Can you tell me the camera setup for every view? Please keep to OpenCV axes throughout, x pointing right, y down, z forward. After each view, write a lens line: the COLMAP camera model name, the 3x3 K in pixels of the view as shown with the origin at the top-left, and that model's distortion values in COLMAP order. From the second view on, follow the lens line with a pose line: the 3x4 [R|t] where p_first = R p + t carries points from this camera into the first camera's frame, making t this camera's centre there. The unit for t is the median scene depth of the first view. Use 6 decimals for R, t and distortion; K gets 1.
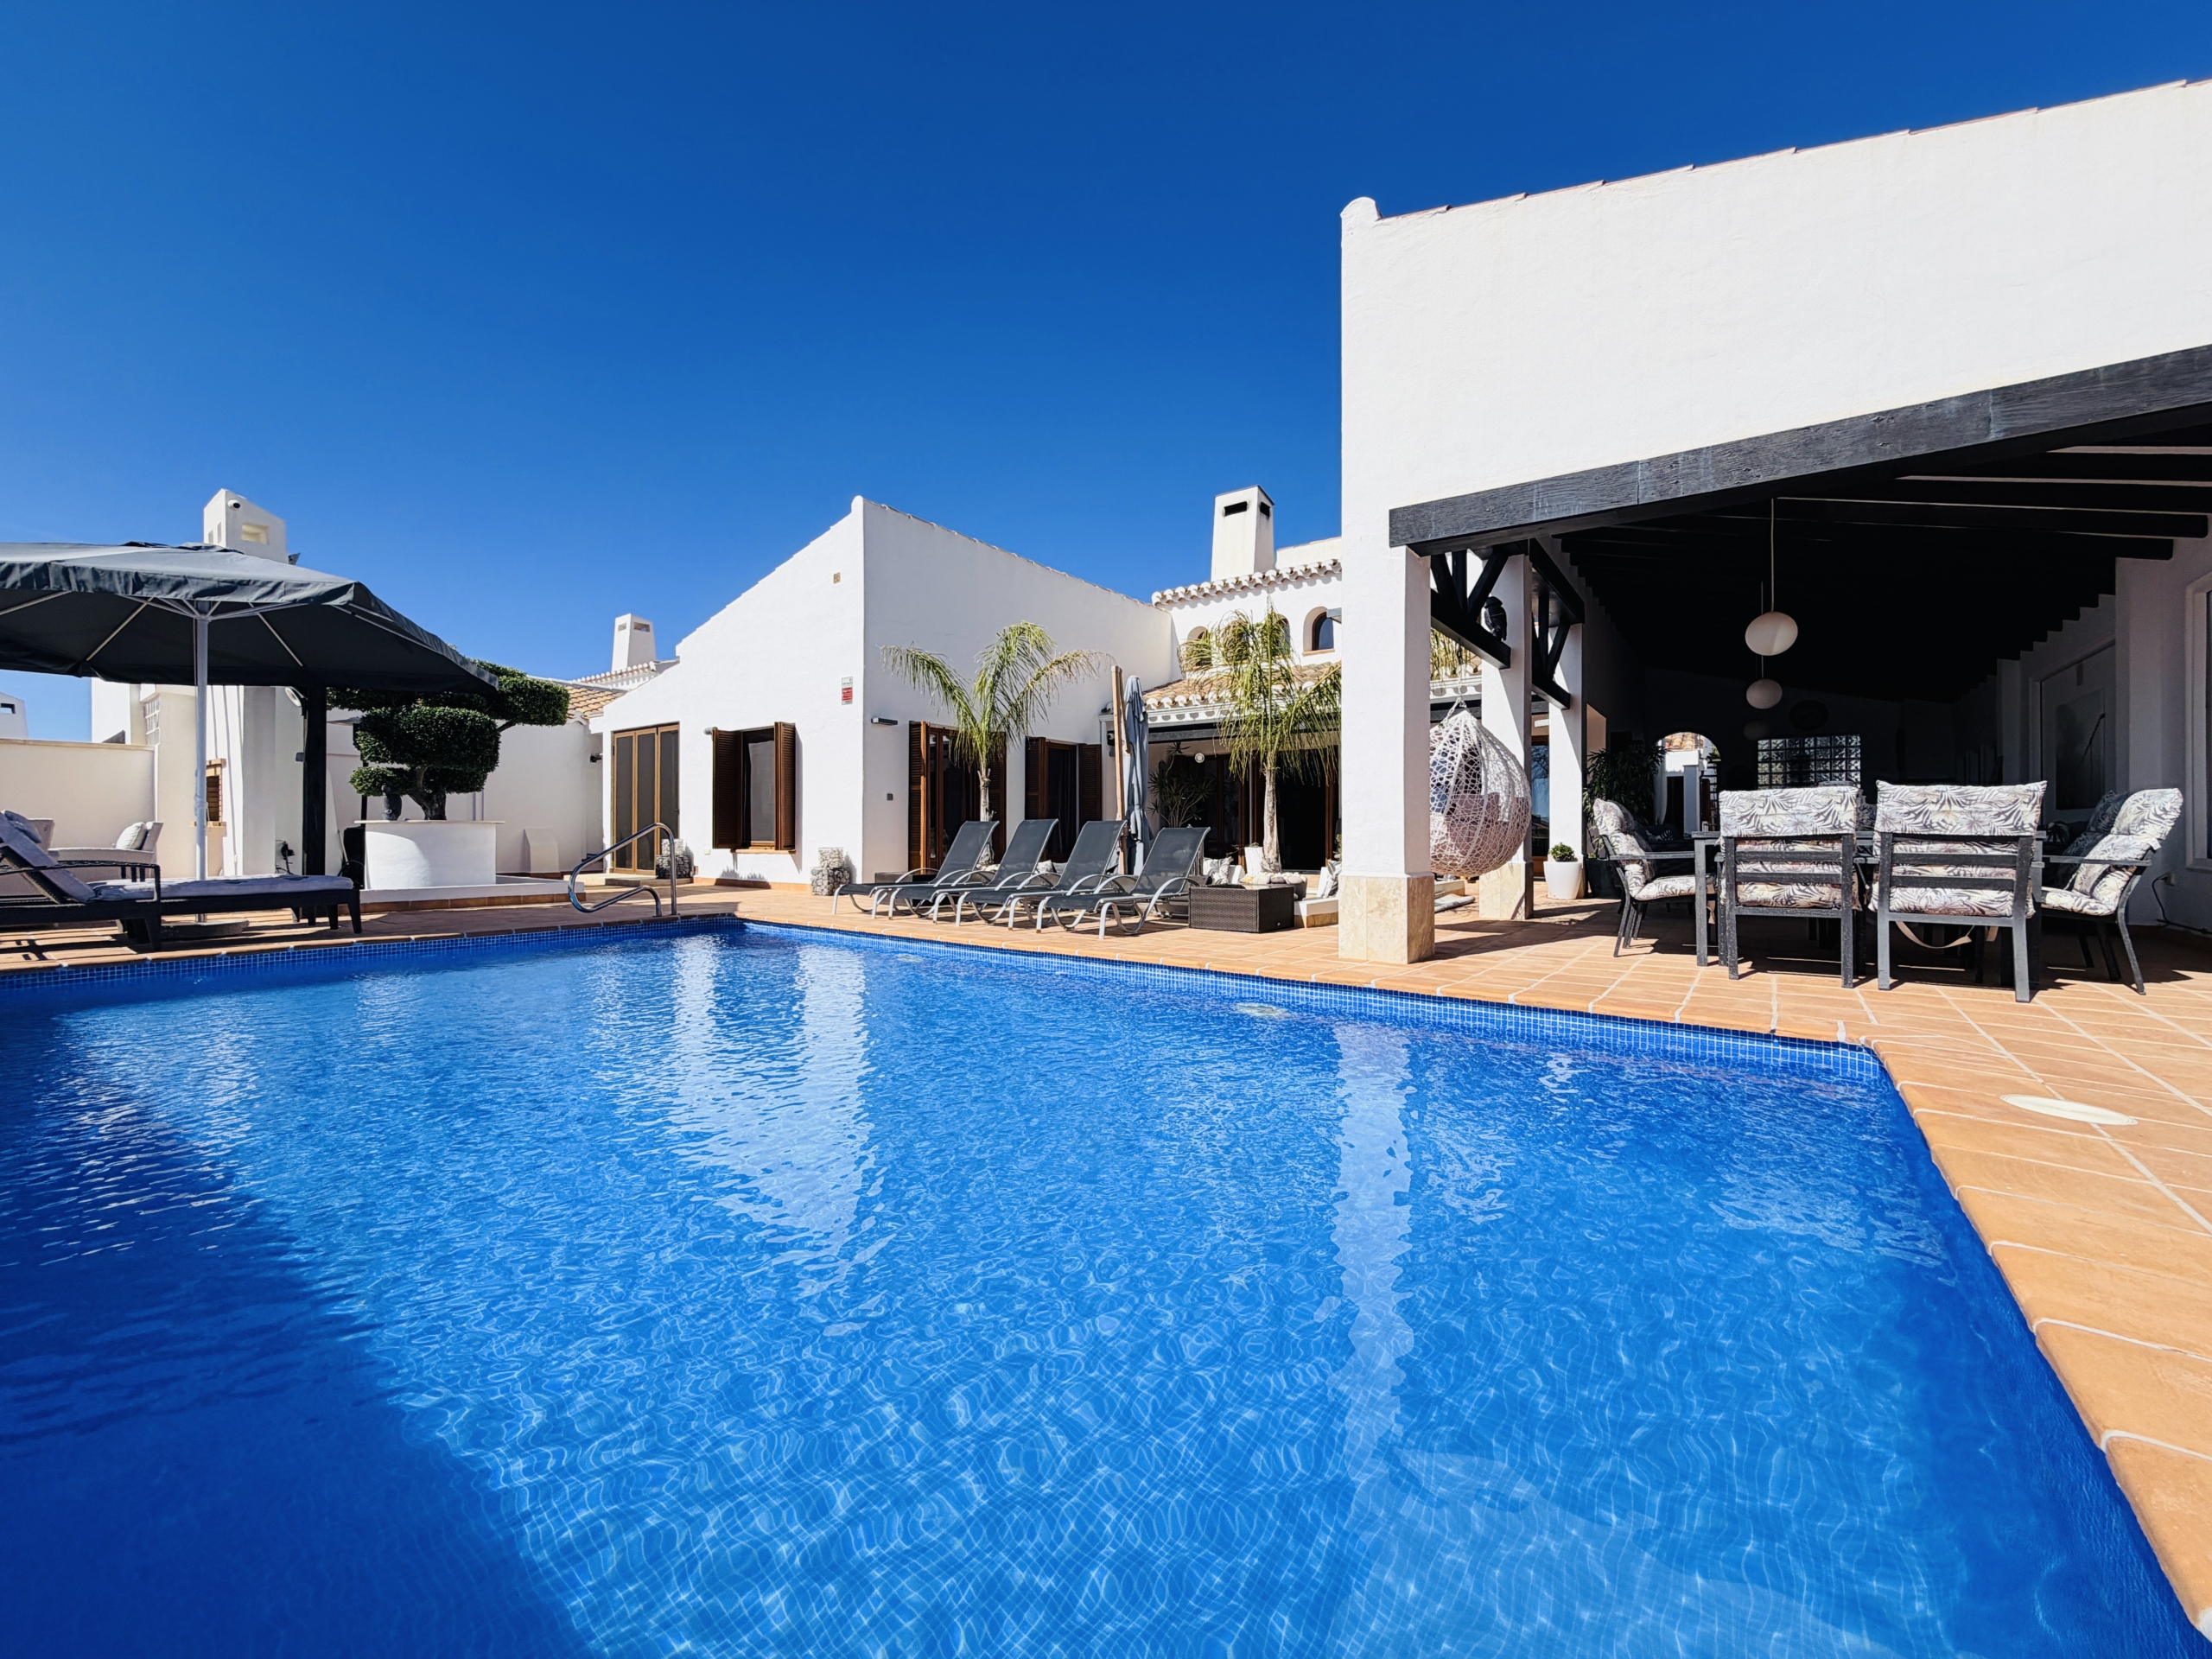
lens RADIAL K [[879.7, 0, 1091.0], [0, 879.7, 830.7], [0, 0, 1]] dist [0.000720, -0.000150]
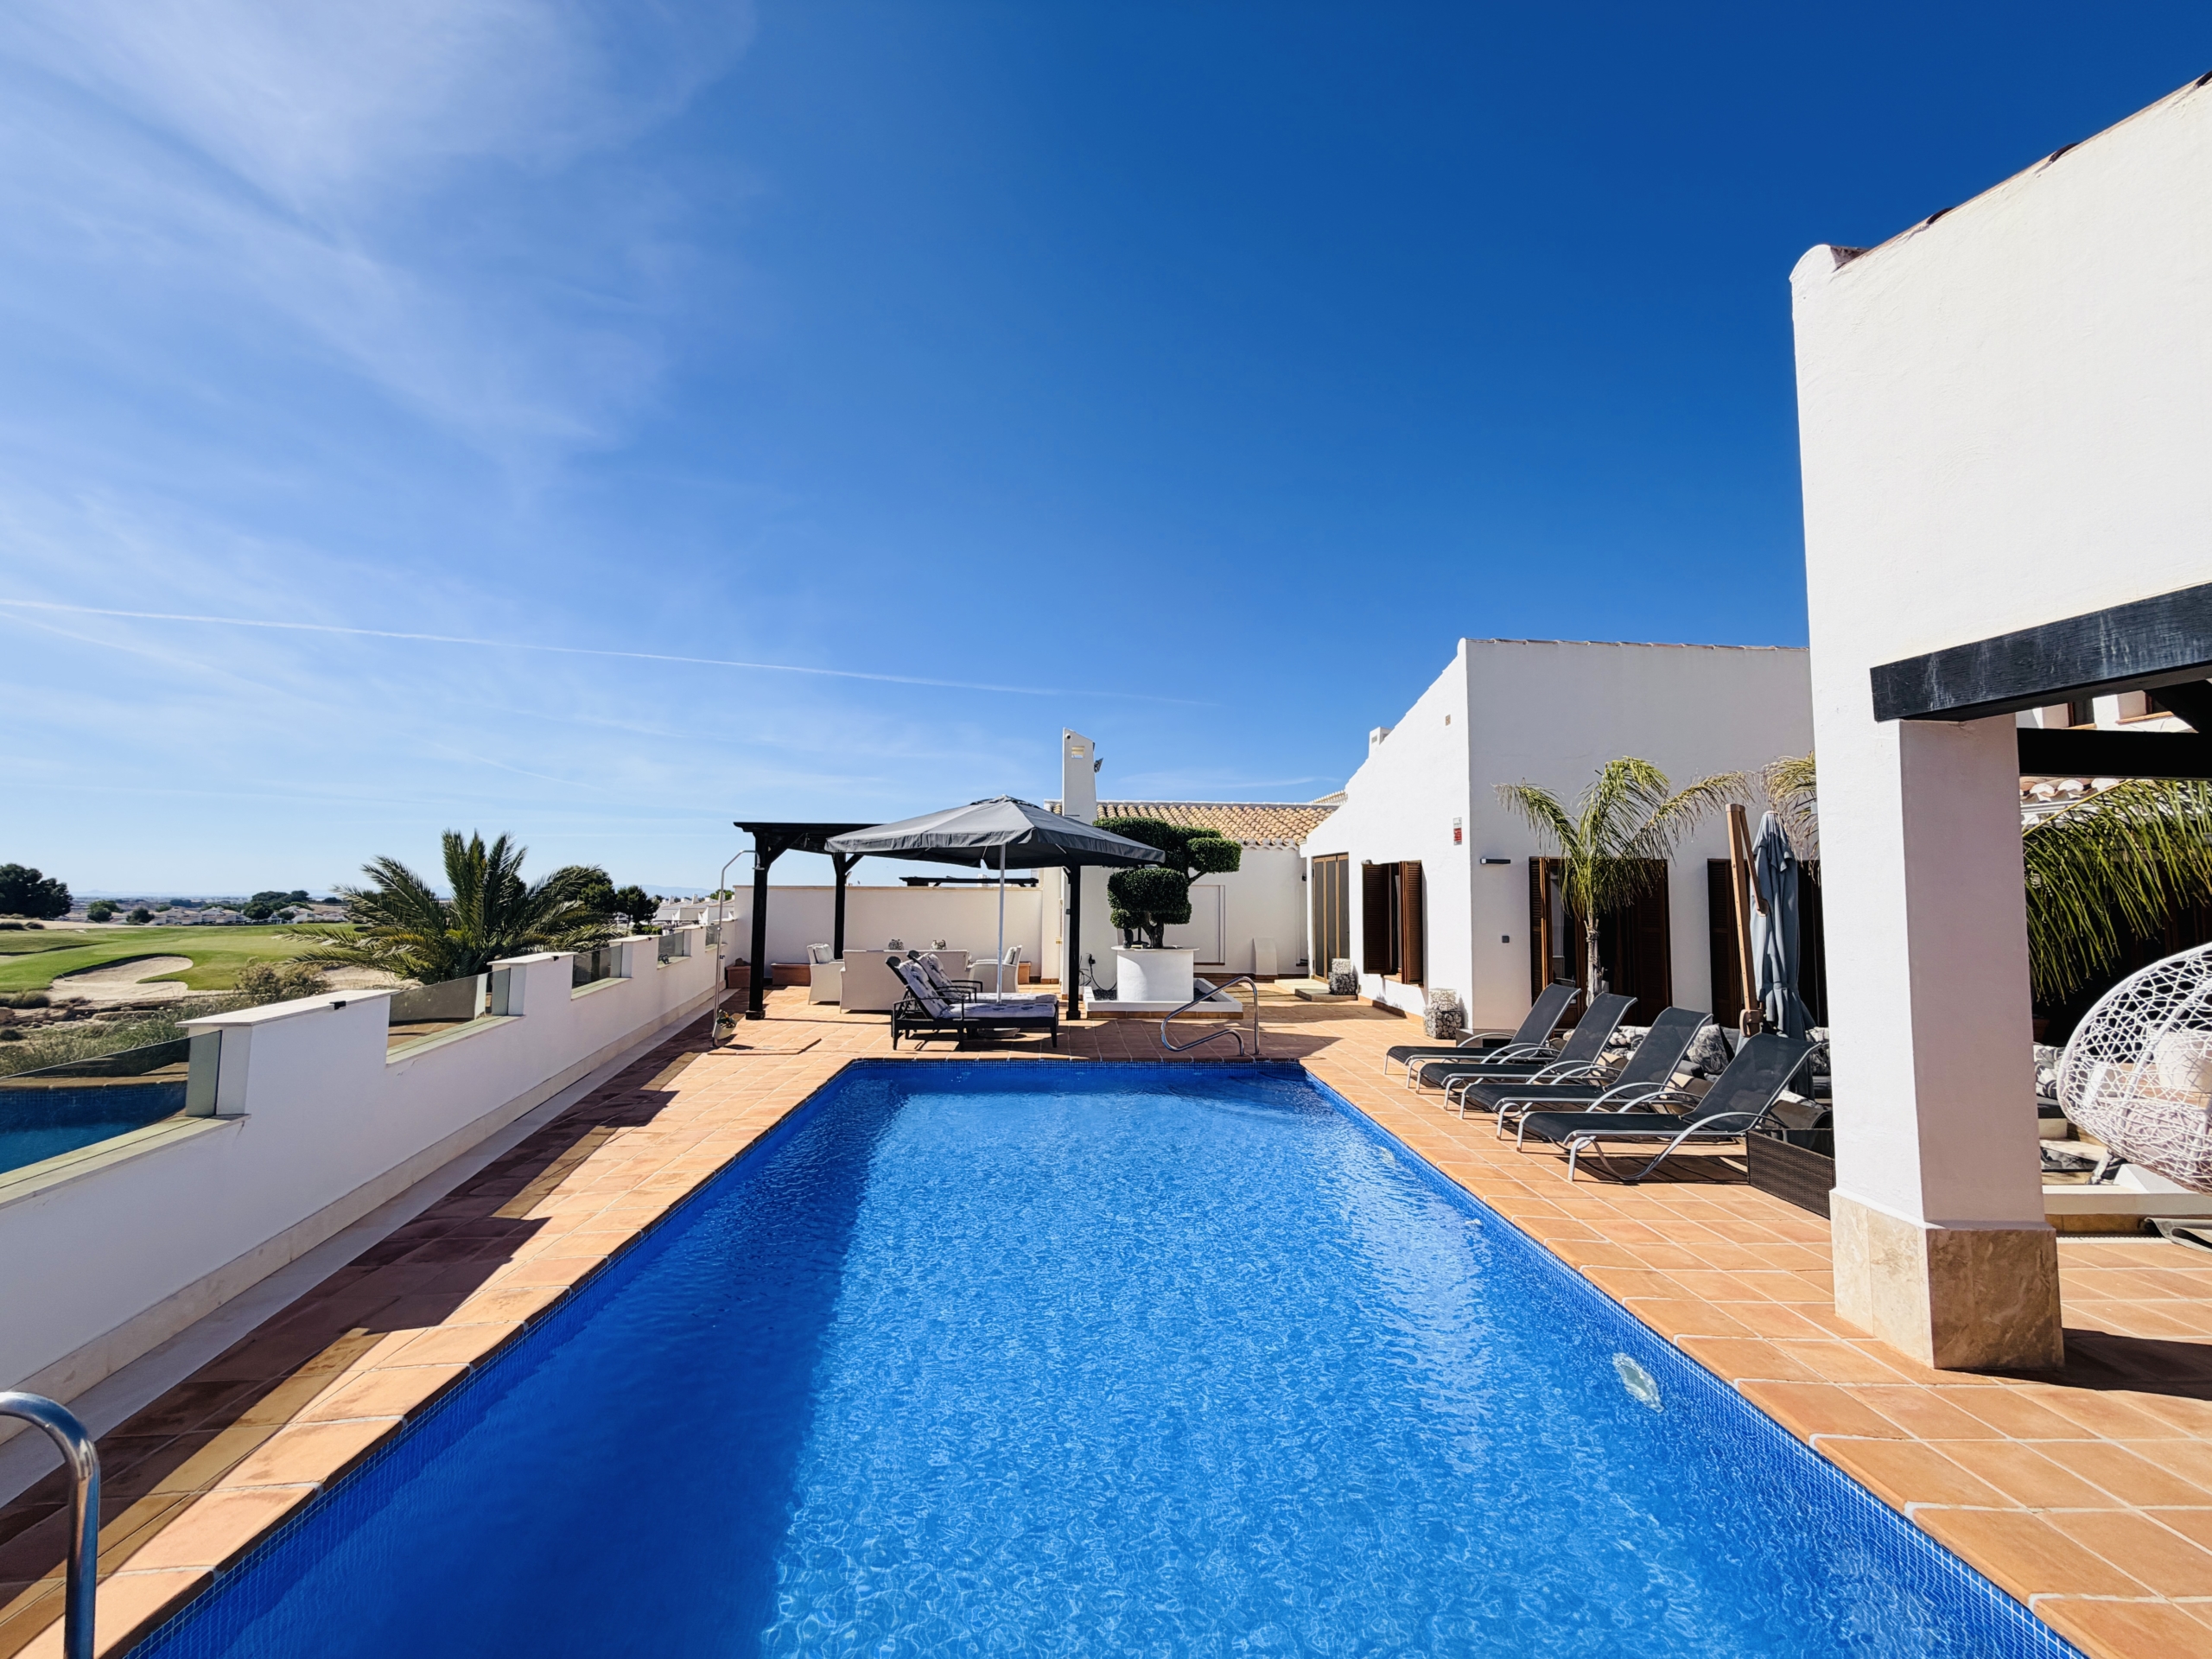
lens RADIAL K [[879.7, 0, 1096.9], [0, 879.7, 832.1], [0, 0, 1]] dist [0.000720, -0.000150]
pose [[0.641162, -0.048194, -0.765890, 0.261313], [-0.005227, 0.997729, -0.067159, -0.104151], [0.767388, 0.047064, 0.639454, 0.057673]]
